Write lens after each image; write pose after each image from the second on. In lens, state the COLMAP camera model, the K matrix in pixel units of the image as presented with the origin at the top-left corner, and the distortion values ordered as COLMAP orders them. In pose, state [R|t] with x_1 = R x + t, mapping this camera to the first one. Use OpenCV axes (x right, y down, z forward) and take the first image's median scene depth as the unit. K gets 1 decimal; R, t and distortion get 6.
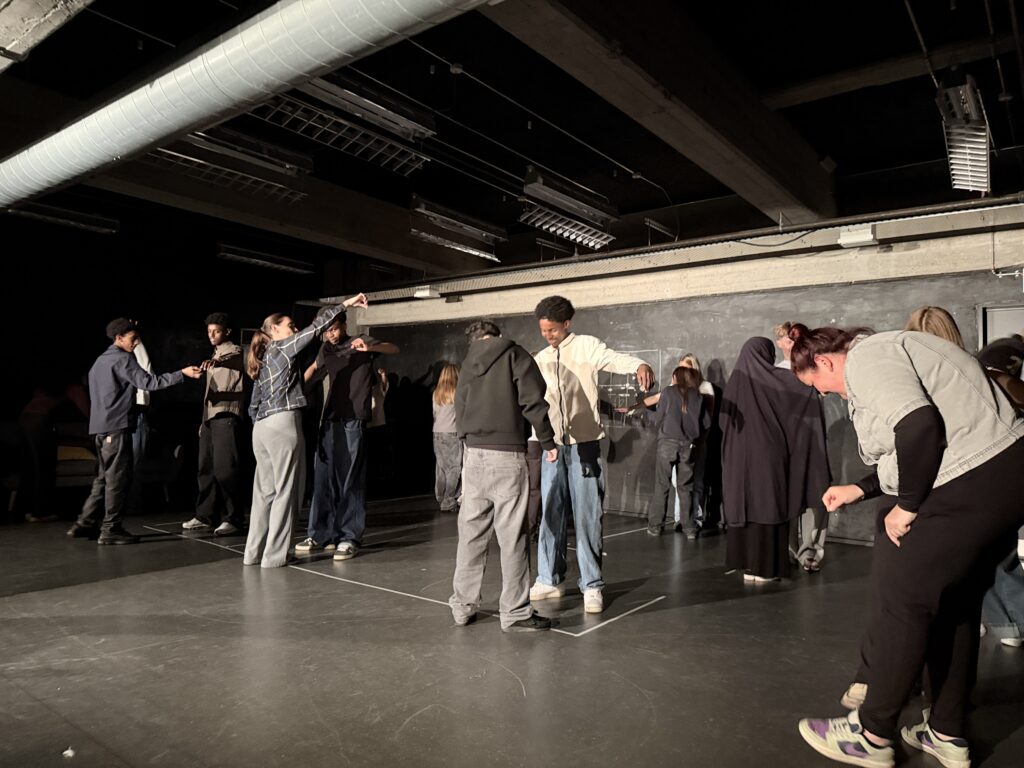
lens RADIAL K [[716.0, 0, 512.0], [0, 716.0, 384.0], [0, 0, 1]] dist [-0.003461, 0.004341]
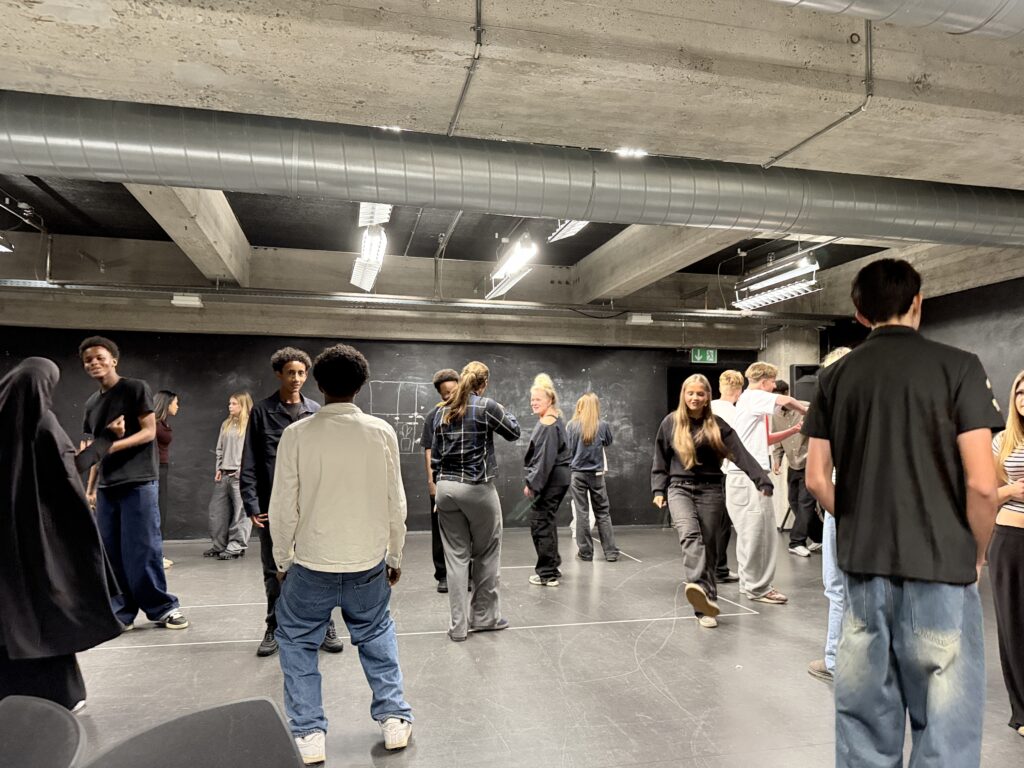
lens RADIAL K [[700.3, 0, 512.0], [0, 700.3, 384.0], [0, 0, 1]] dist [0.126030, -0.358048]
pose [[0.621940, 0.038553, 0.782115, -0.579432], [-0.029665, 0.999230, -0.025665, -0.020913], [-0.782503, -0.007239, 0.622605, 0.227964]]
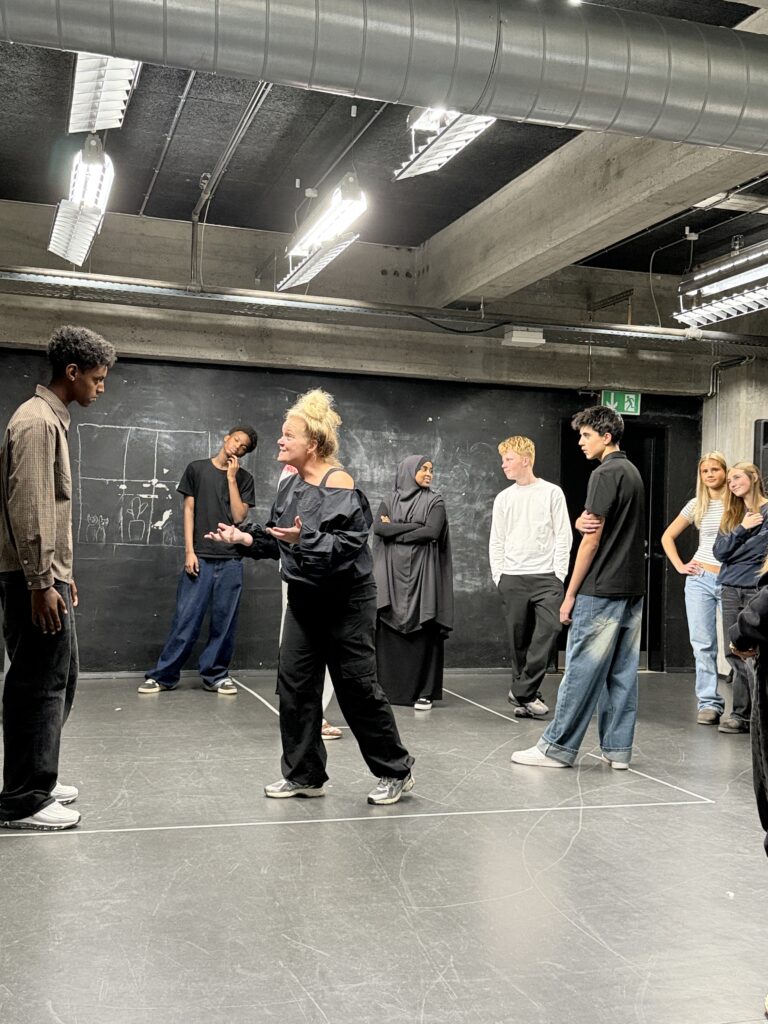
lens RADIAL K [[1117.0, 0, 384.0], [0, 1117.0, 512.0], [0, 0, 1]] dist [0.137056, -0.405959]
pose [[0.565352, 0.008387, 0.824807, -0.567995], [-0.056492, 0.997994, 0.028573, -0.011485], [-0.822913, -0.062749, 0.564692, 0.245758]]
